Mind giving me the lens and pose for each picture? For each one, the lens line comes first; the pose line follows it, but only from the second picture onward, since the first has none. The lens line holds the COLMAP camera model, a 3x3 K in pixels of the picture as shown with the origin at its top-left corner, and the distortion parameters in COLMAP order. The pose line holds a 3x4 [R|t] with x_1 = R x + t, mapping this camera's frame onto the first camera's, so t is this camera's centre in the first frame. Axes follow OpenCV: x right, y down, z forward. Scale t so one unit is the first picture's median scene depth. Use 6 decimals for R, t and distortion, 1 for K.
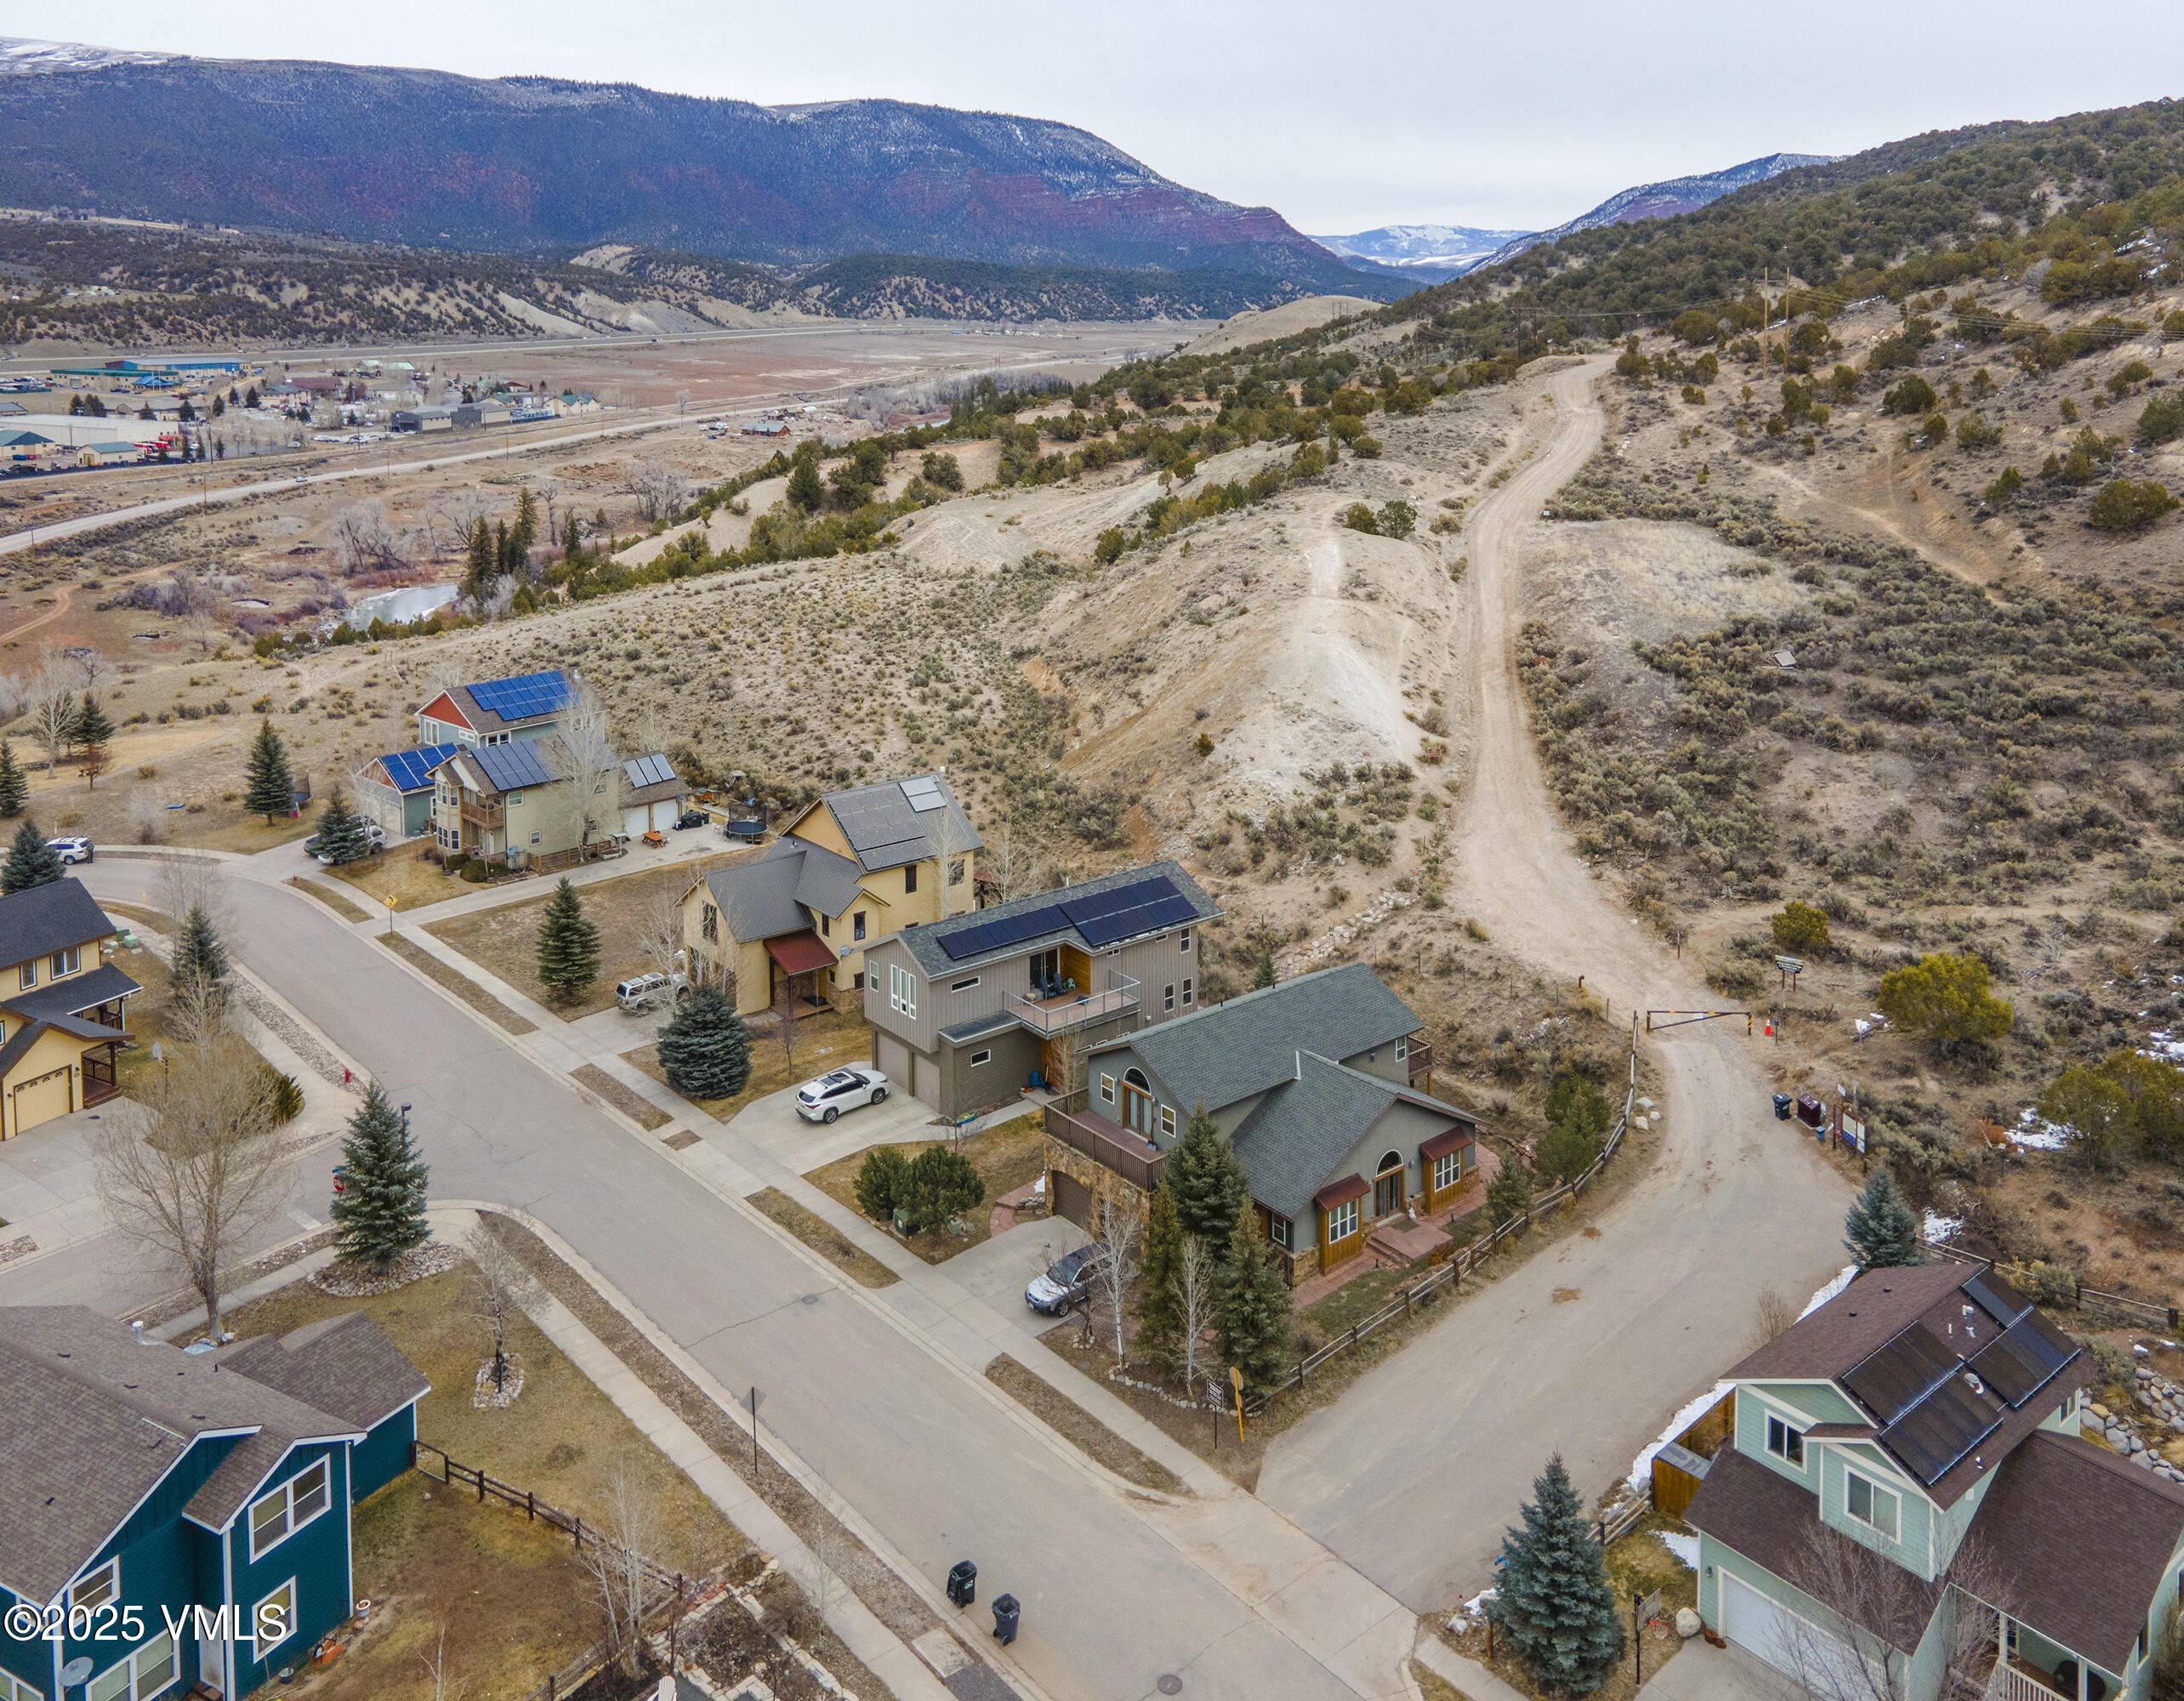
lens RADIAL K [[1767.3, 0, 1050.5], [0, 1767.3, 854.3], [0, 0, 1]] dist [0.011270, 0.064475]
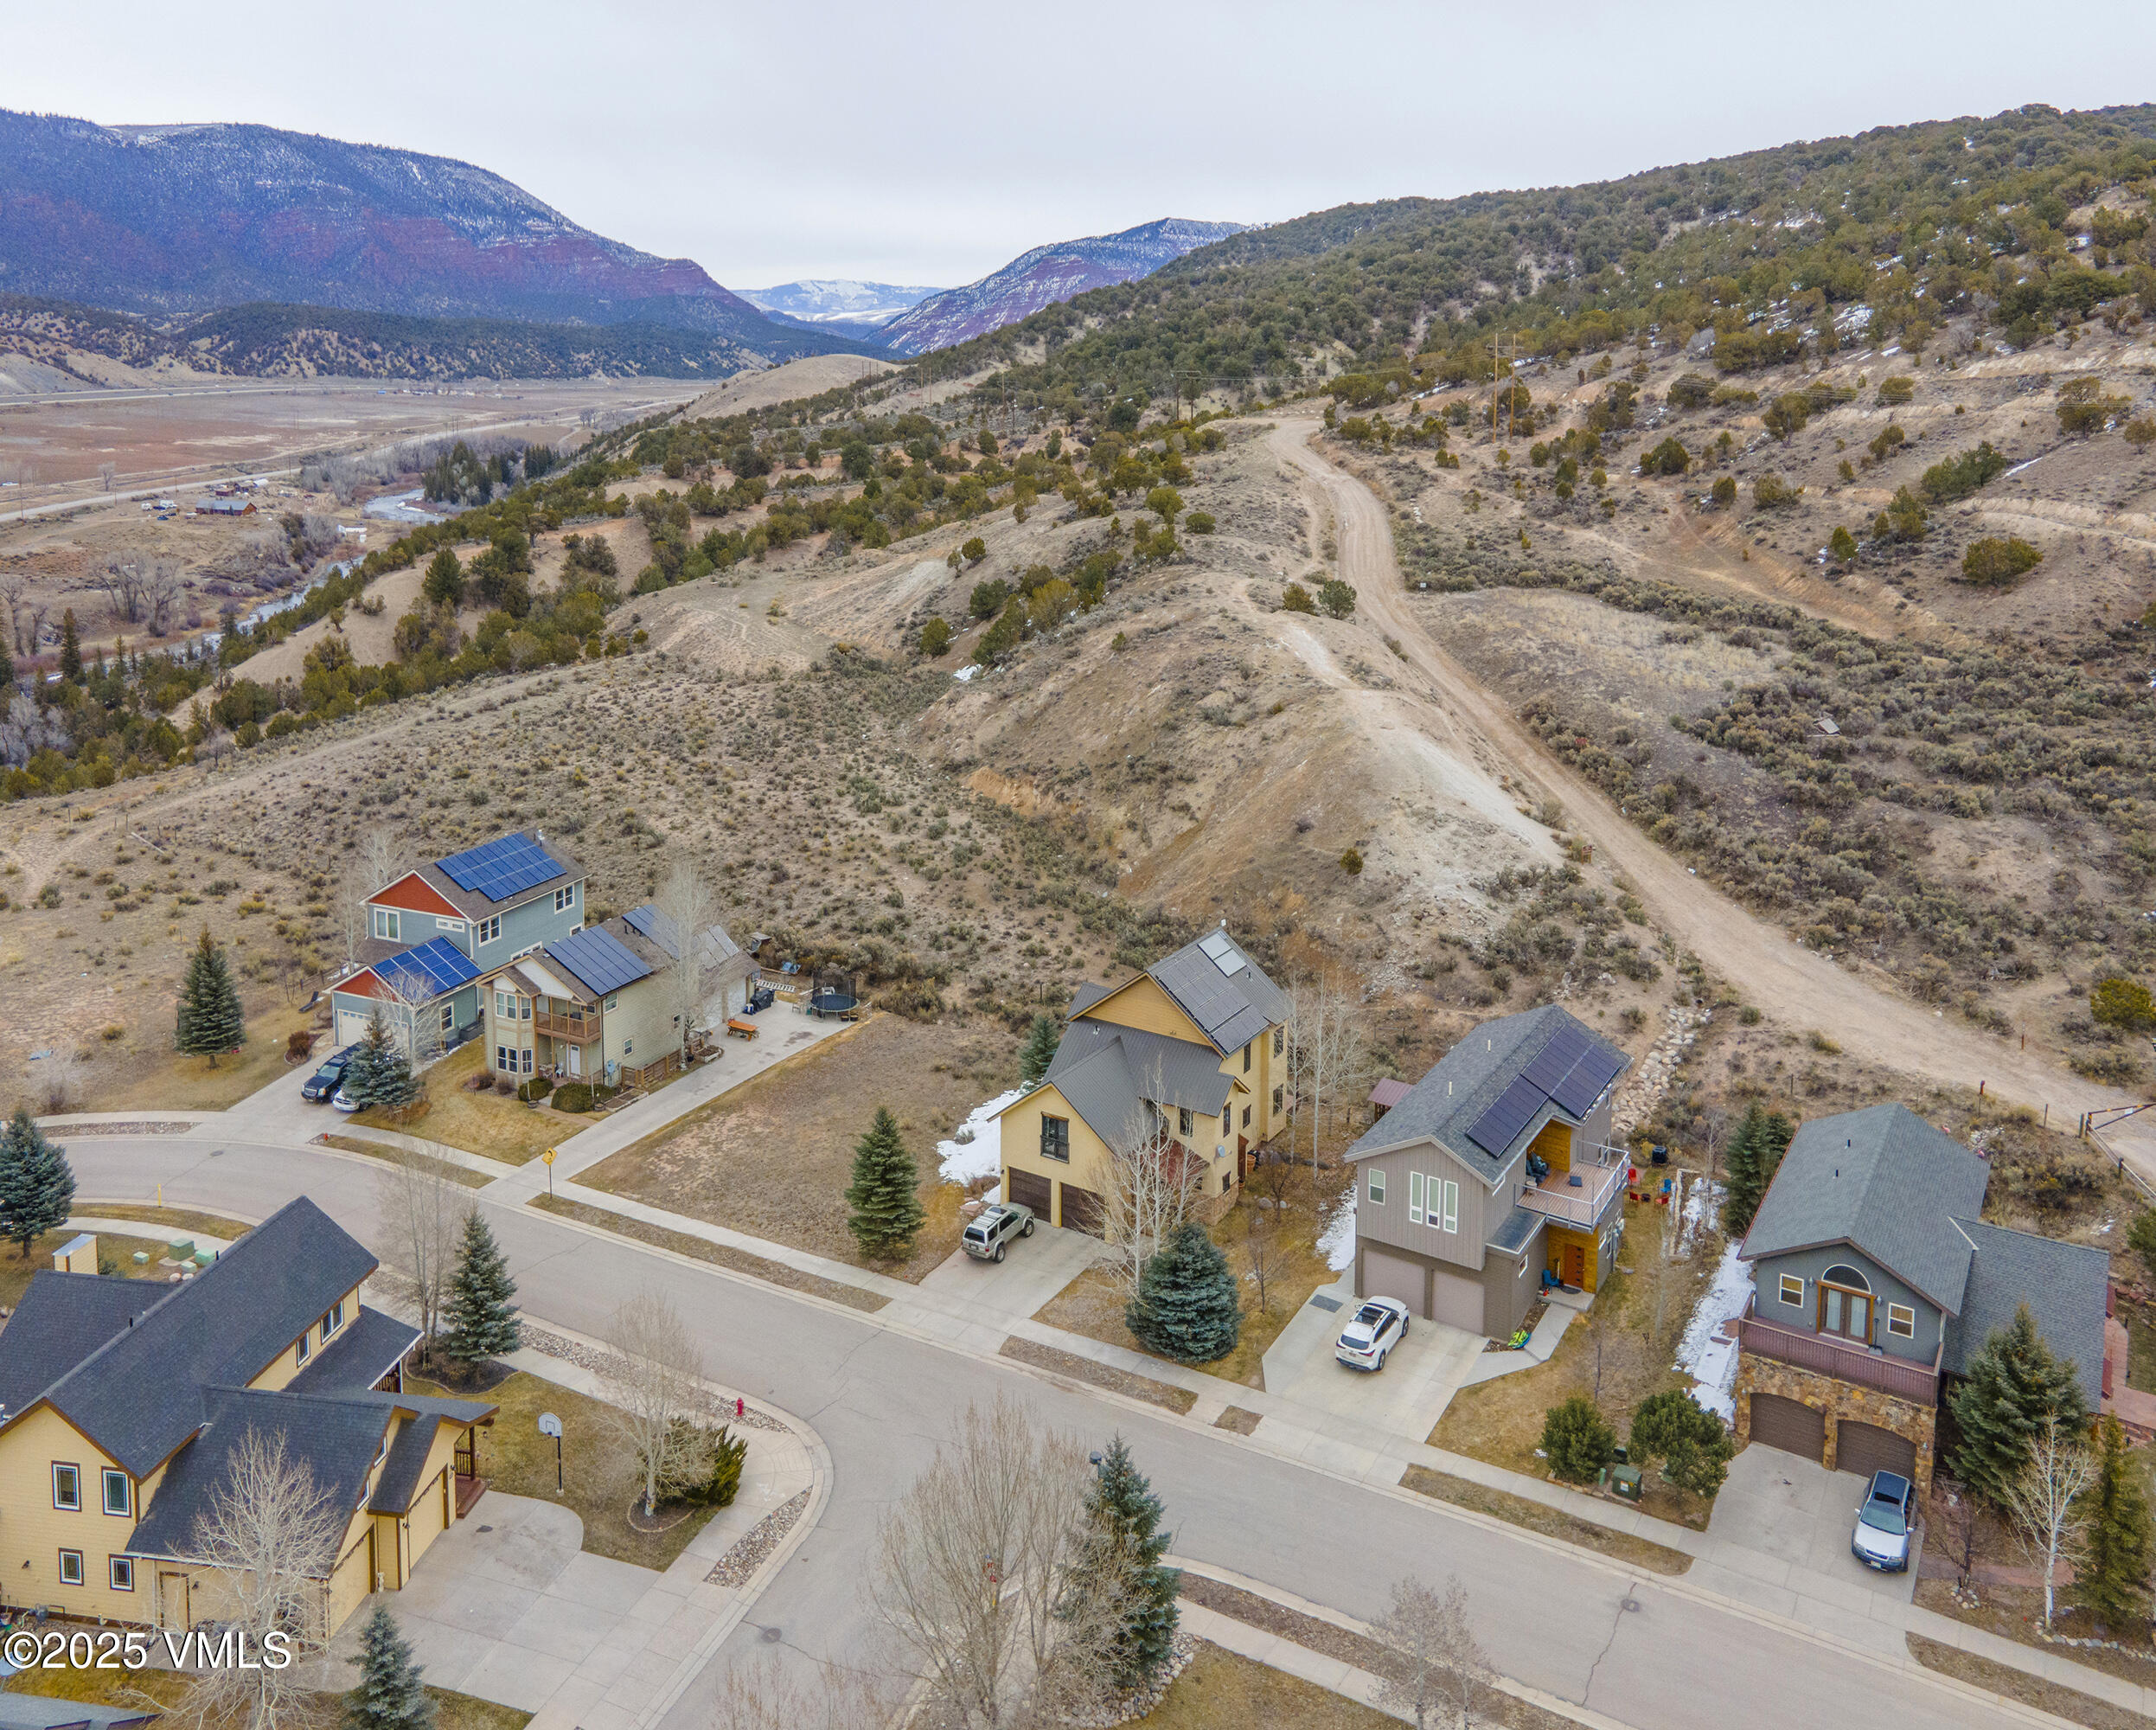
lens RADIAL K [[1779.6, 0, 1024.3], [0, 1779.6, 979.9], [0, 0, 1]] dist [-0.013945, 0.098557]
pose [[0.950125, -0.106079, 0.293275, -0.151914], [0.095922, 0.994190, 0.048844, -0.026802], [-0.296753, -0.018276, 0.954779, 0.070650]]
